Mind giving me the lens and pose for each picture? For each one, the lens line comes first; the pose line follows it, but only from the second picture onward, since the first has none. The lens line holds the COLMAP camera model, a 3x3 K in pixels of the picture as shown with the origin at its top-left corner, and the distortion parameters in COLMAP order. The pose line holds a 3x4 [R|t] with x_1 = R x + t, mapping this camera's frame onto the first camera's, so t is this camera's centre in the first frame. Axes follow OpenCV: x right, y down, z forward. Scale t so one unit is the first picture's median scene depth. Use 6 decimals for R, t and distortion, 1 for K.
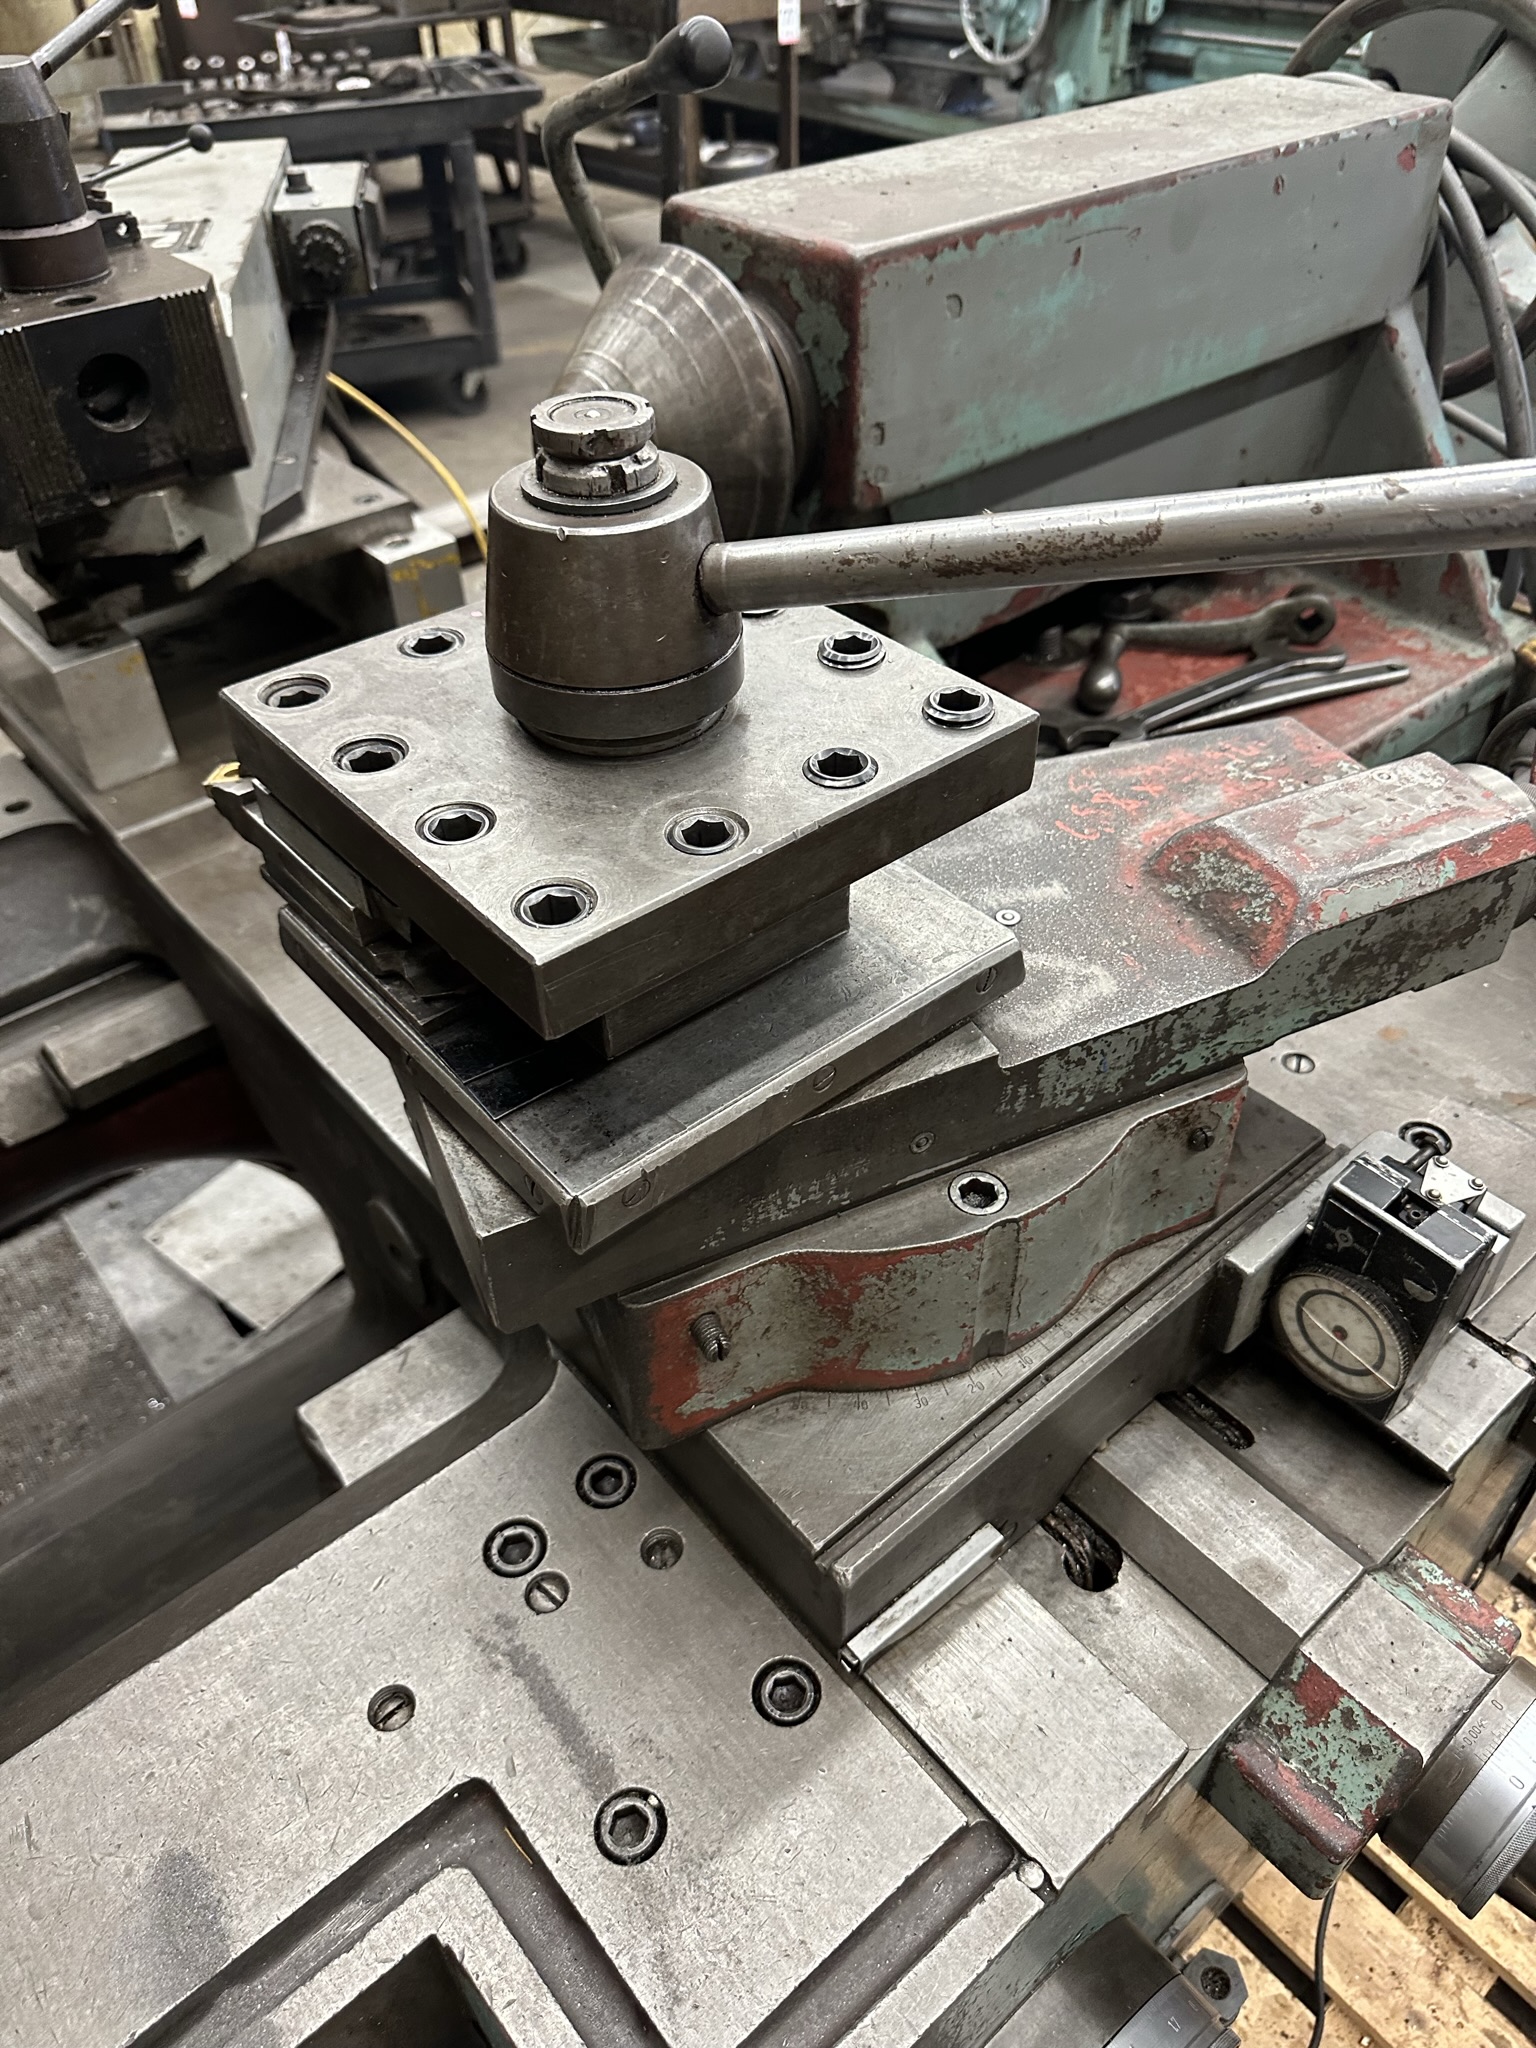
lens RADIAL K [[1469.9, 0, 768.8], [0, 1469.9, 984.0], [0, 0, 1]] dist [-0.007722, 0.003375]
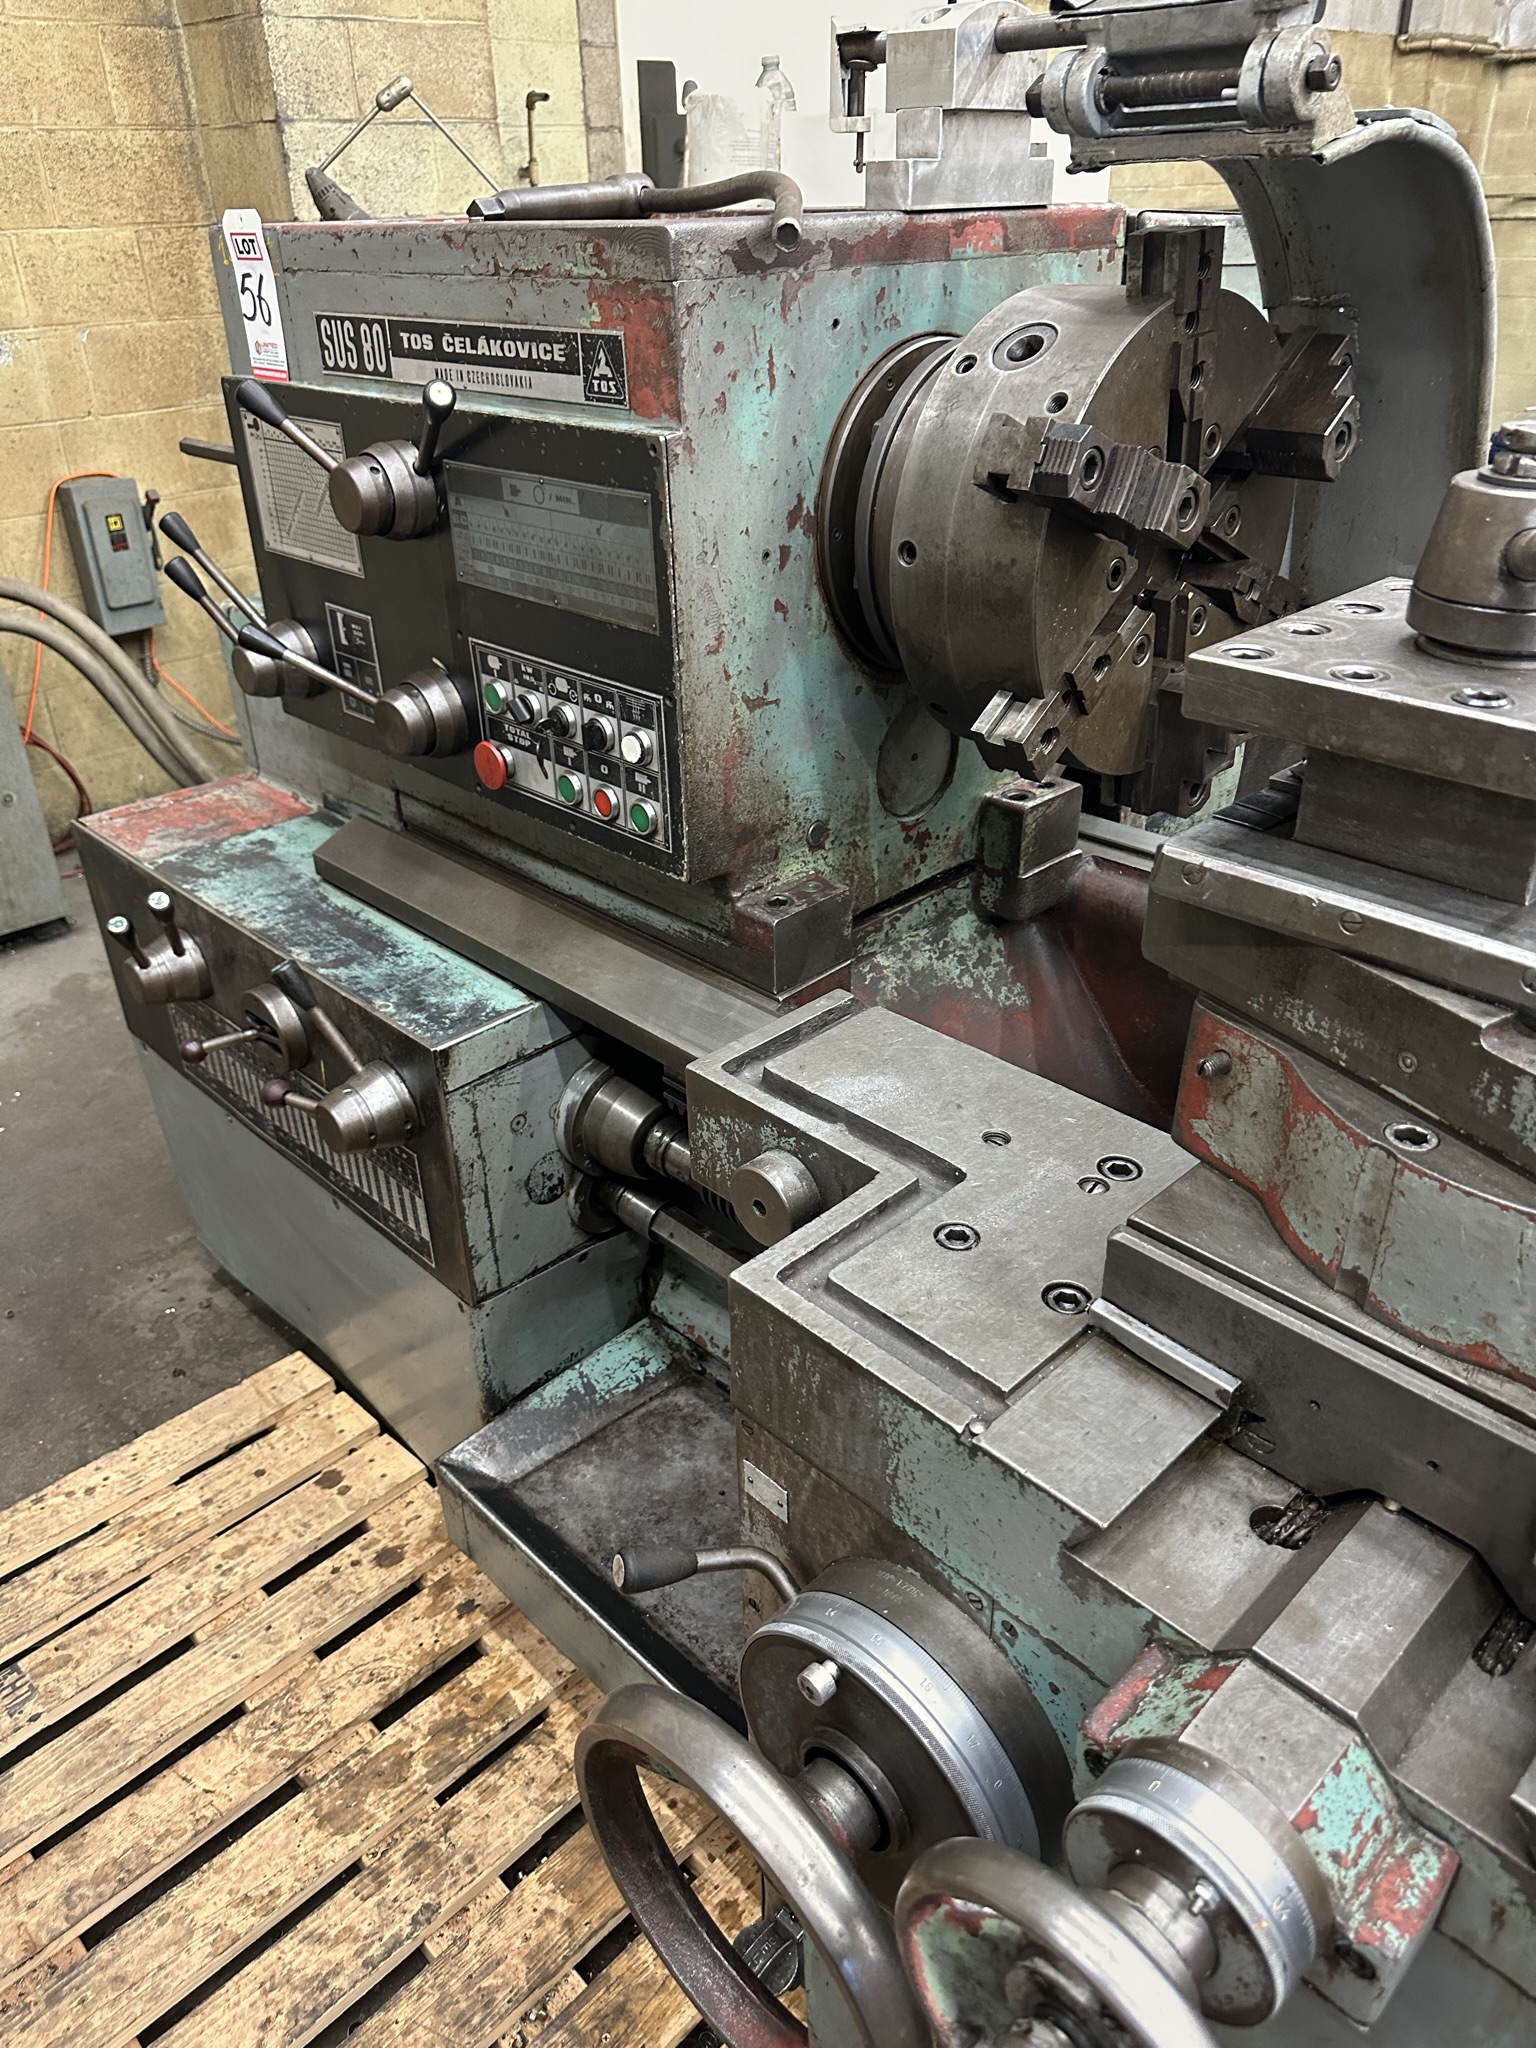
lens RADIAL K [[1460.0, 0, 764.2], [0, 1460.0, 1030.9], [0, 0, 1]] dist [0.002042, -0.011795]
pose [[0.075518, 0.519110, -0.851365, 0.955176], [-0.625988, 0.689273, 0.364750, -0.017247], [0.776168, 0.505399, 0.377009, 0.120250]]
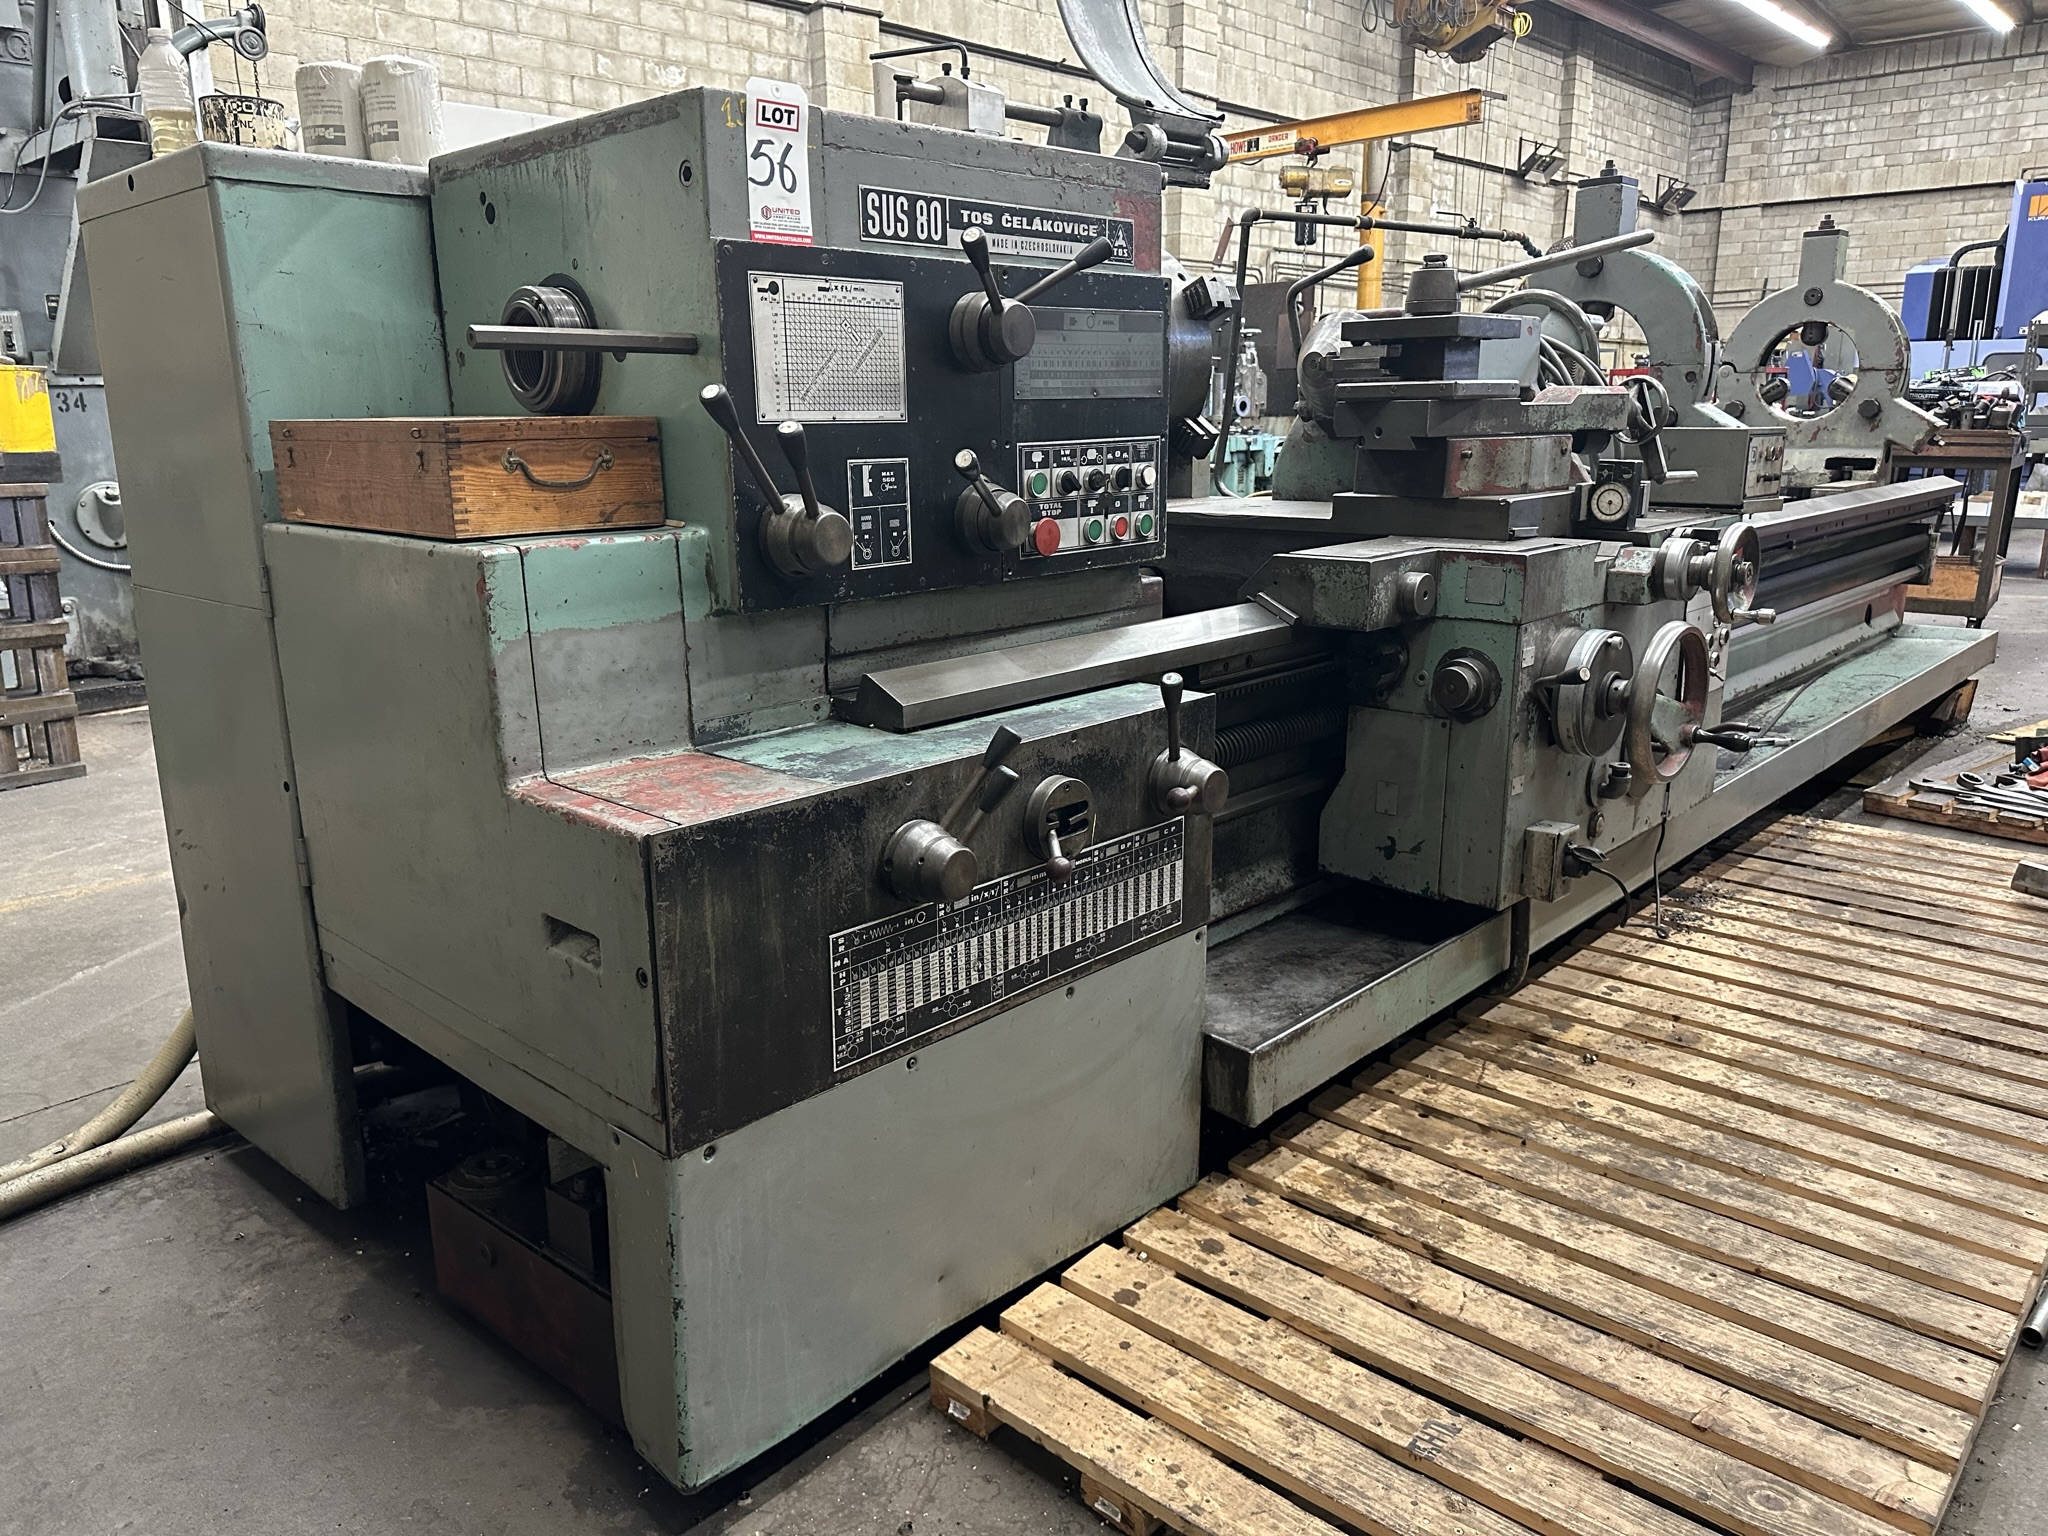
lens RADIAL K [[1428.0, 0, 1016.7], [0, 1428.0, 782.3], [0, 0, 1]] dist [0.137733, -0.264757]
pose [[0.993718, -0.015359, 0.110858, -1.555581], [0.061727, 0.901467, -0.428423, 2.417253], [-0.093355, 0.432574, 0.896752, -1.892461]]
